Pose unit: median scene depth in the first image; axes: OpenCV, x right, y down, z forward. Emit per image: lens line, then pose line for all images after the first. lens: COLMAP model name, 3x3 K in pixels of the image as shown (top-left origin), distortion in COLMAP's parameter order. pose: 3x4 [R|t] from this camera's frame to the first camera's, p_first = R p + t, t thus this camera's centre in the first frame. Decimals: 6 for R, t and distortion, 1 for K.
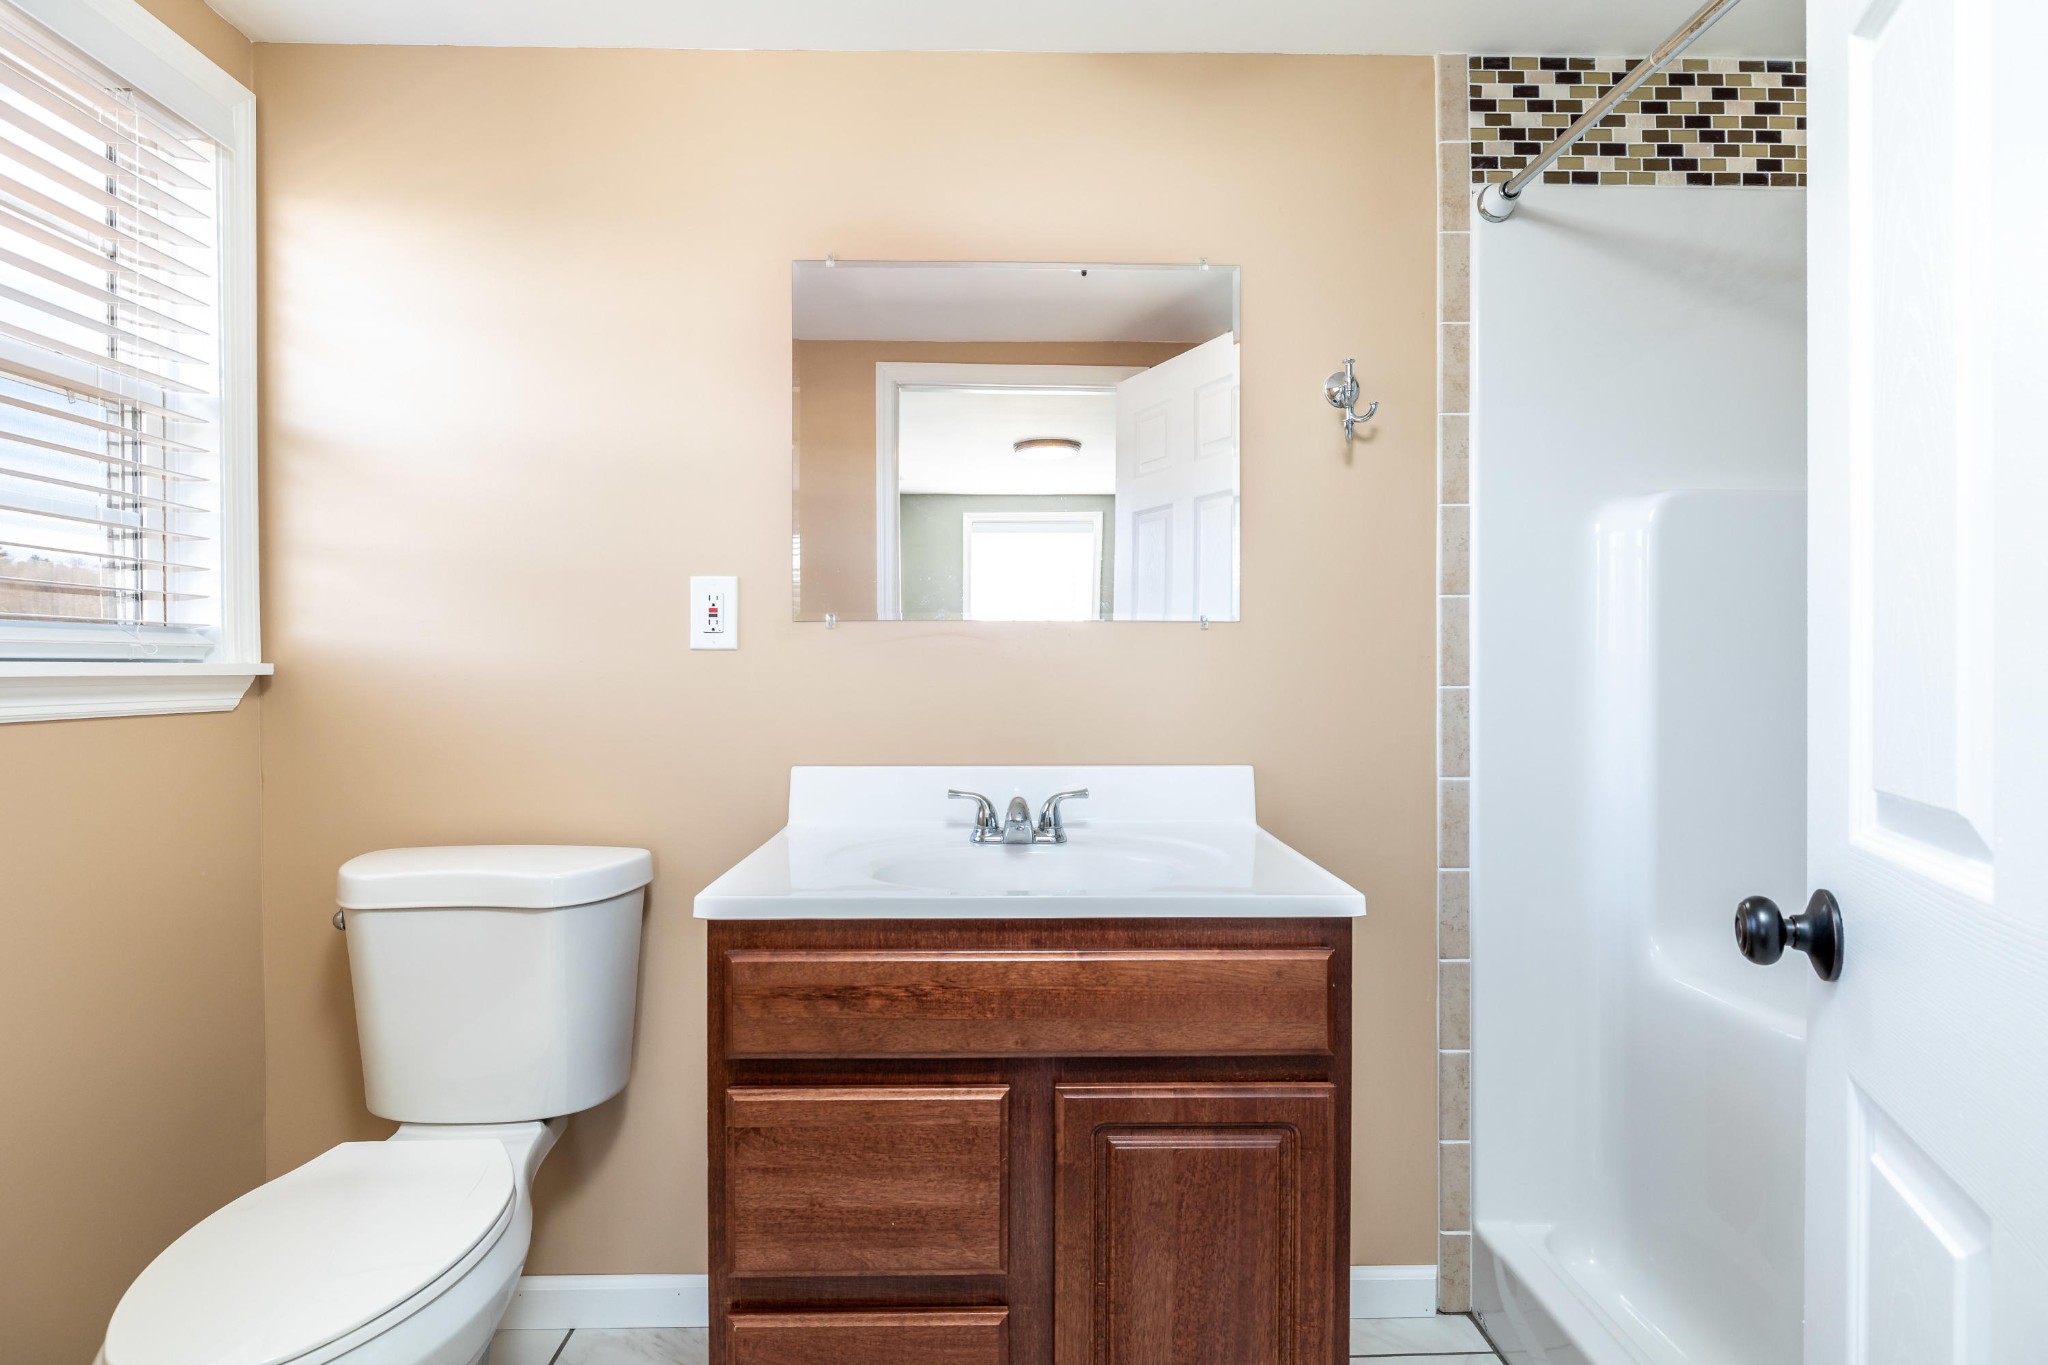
lens RADIAL K [[1025.1, 0, 1024.7], [0, 1025.1, 666.1], [0, 0, 1]] dist [-0.004218, -0.001061]
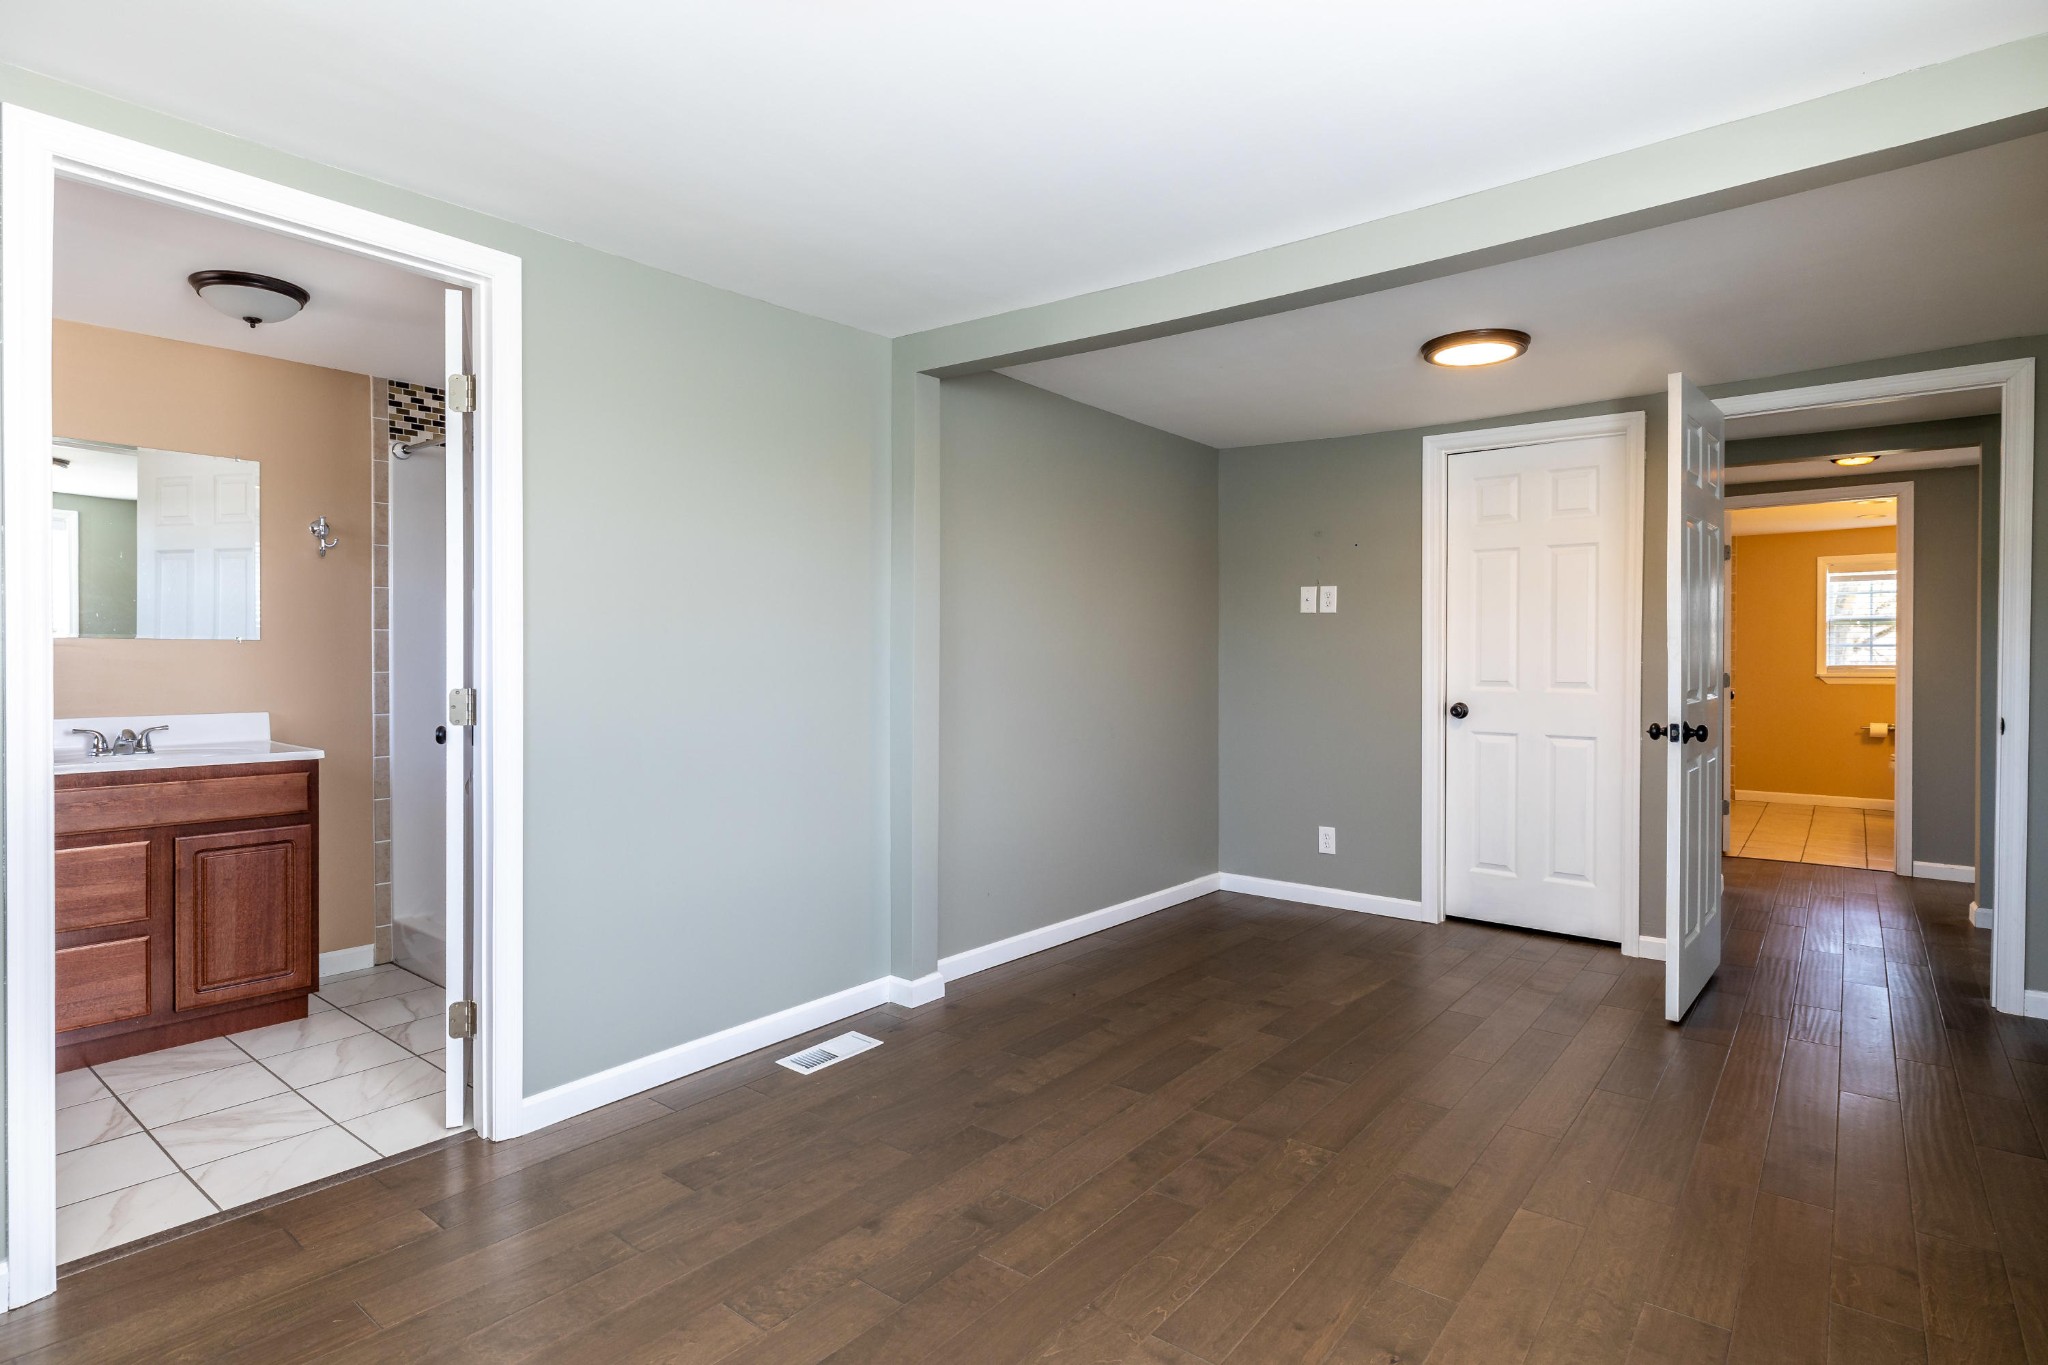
lens RADIAL K [[1025.1, 0, 1024.7], [0, 1025.1, 666.1], [0, 0, 1]] dist [-0.004218, -0.001061]
pose [[0.643787, -0.004528, 0.765191, -0.356238], [0.001043, 0.999987, 0.005039, -0.001341], [-0.765204, -0.002446, 0.643783, -1.422679]]
